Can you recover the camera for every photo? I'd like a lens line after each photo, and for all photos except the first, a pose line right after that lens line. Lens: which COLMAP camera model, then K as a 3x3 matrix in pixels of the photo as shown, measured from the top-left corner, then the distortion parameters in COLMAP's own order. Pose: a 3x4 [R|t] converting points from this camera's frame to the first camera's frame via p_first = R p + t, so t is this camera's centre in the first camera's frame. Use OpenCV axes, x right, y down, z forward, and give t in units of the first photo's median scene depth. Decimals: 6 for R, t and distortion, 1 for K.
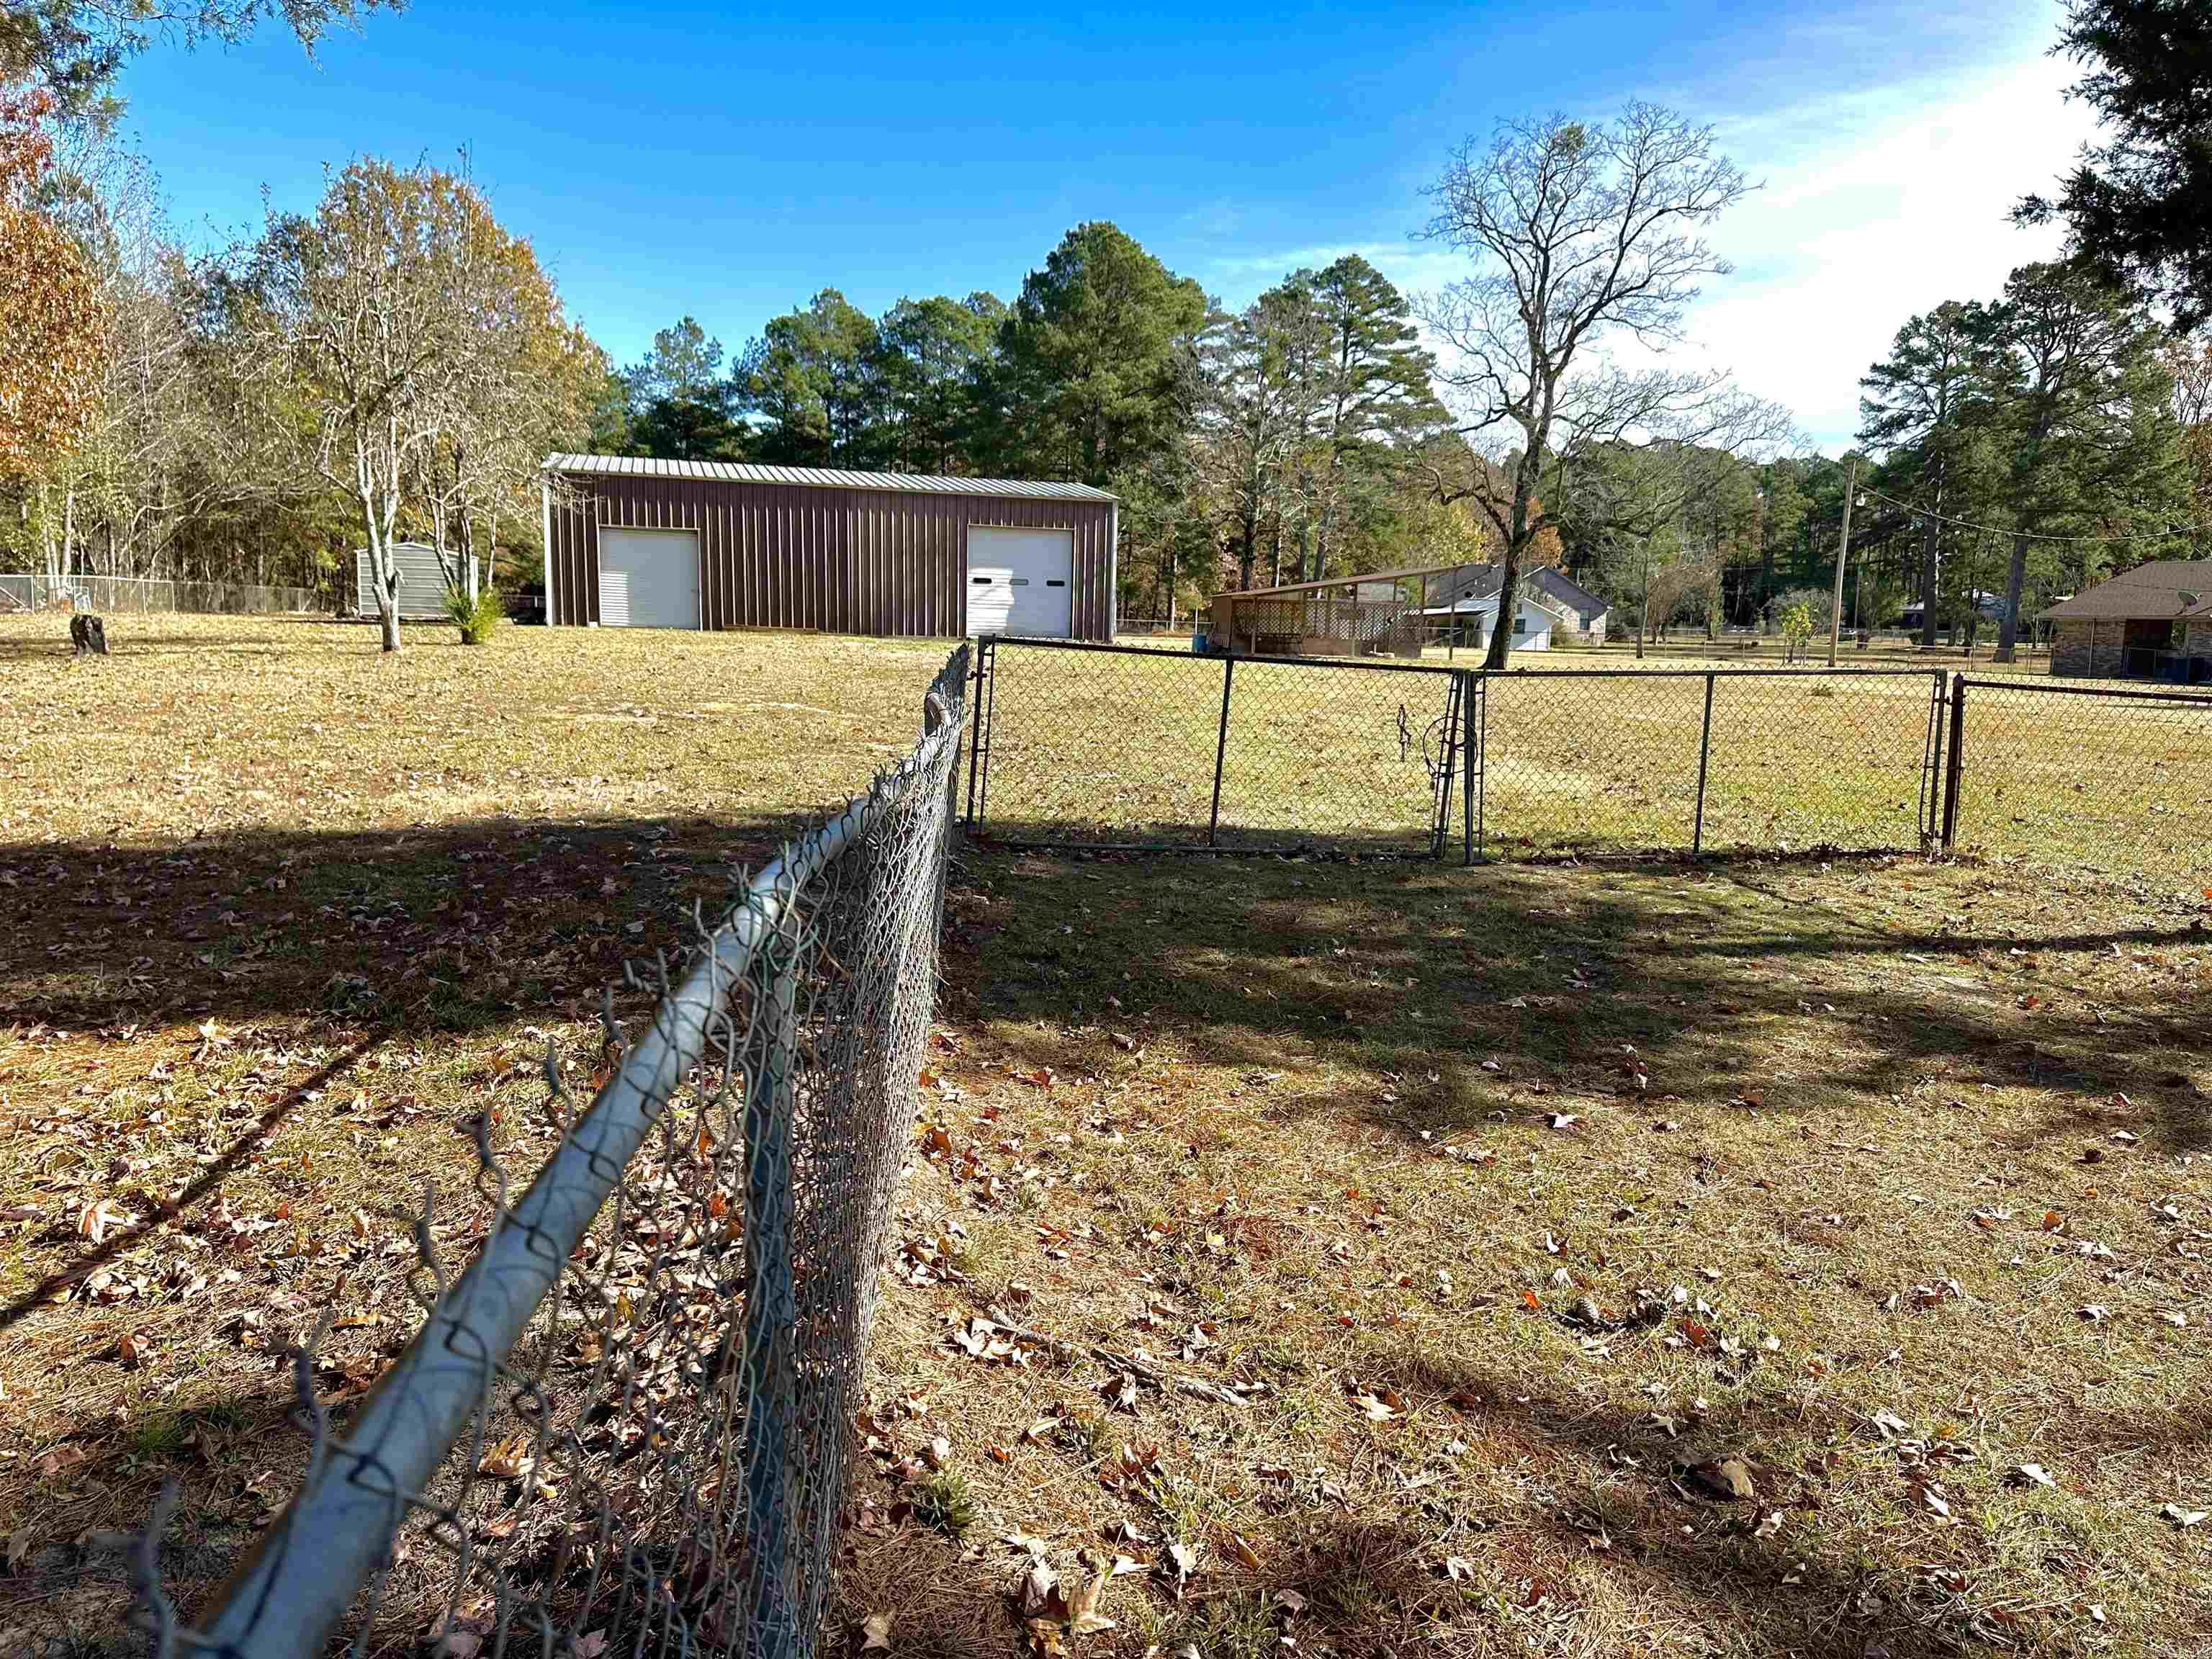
lens RADIAL K [[1534.6, 0, 1107.8], [0, 1534.6, 824.3], [0, 0, 1]] dist [0.070313, -0.070293]
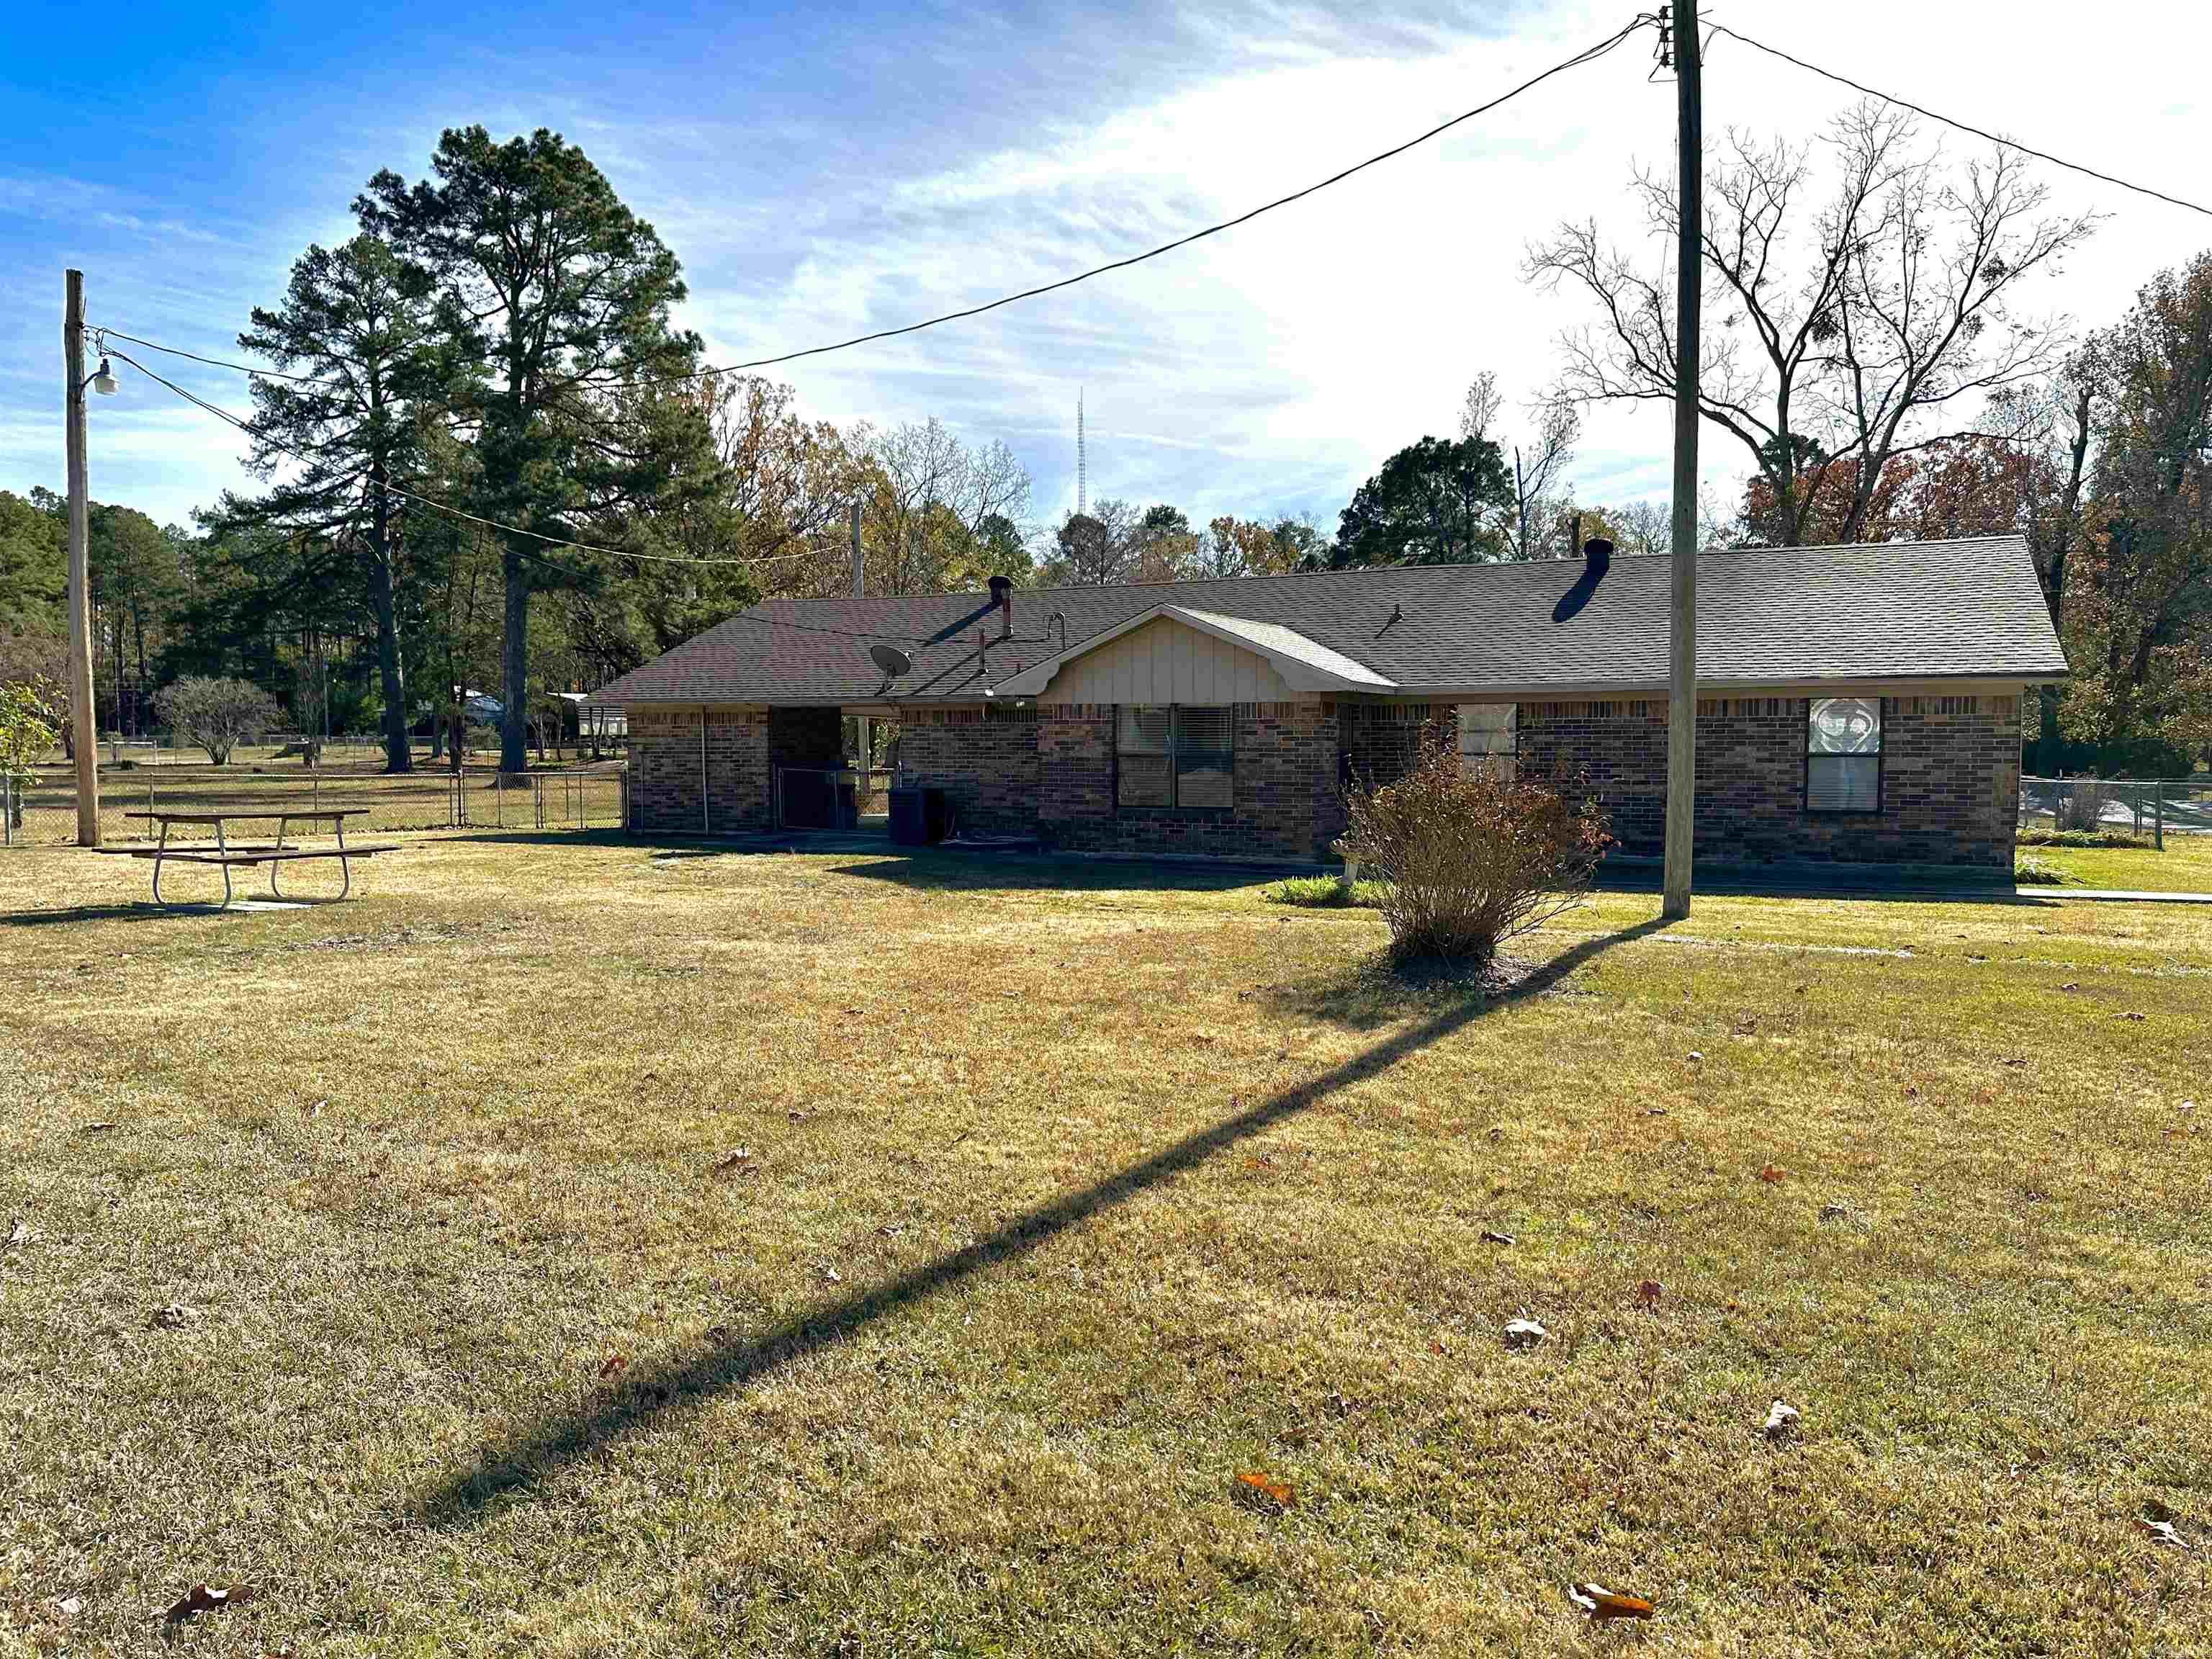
lens RADIAL K [[1534.6, 0, 1105.2], [0, 1534.6, 822.3], [0, 0, 1]] dist [0.070313, -0.070293]
pose [[0.628613, -0.065223, 0.774978, 0.209989], [0.118426, 0.992884, -0.012498, -0.046385], [-0.768649, 0.099634, 0.631864, 0.370514]]
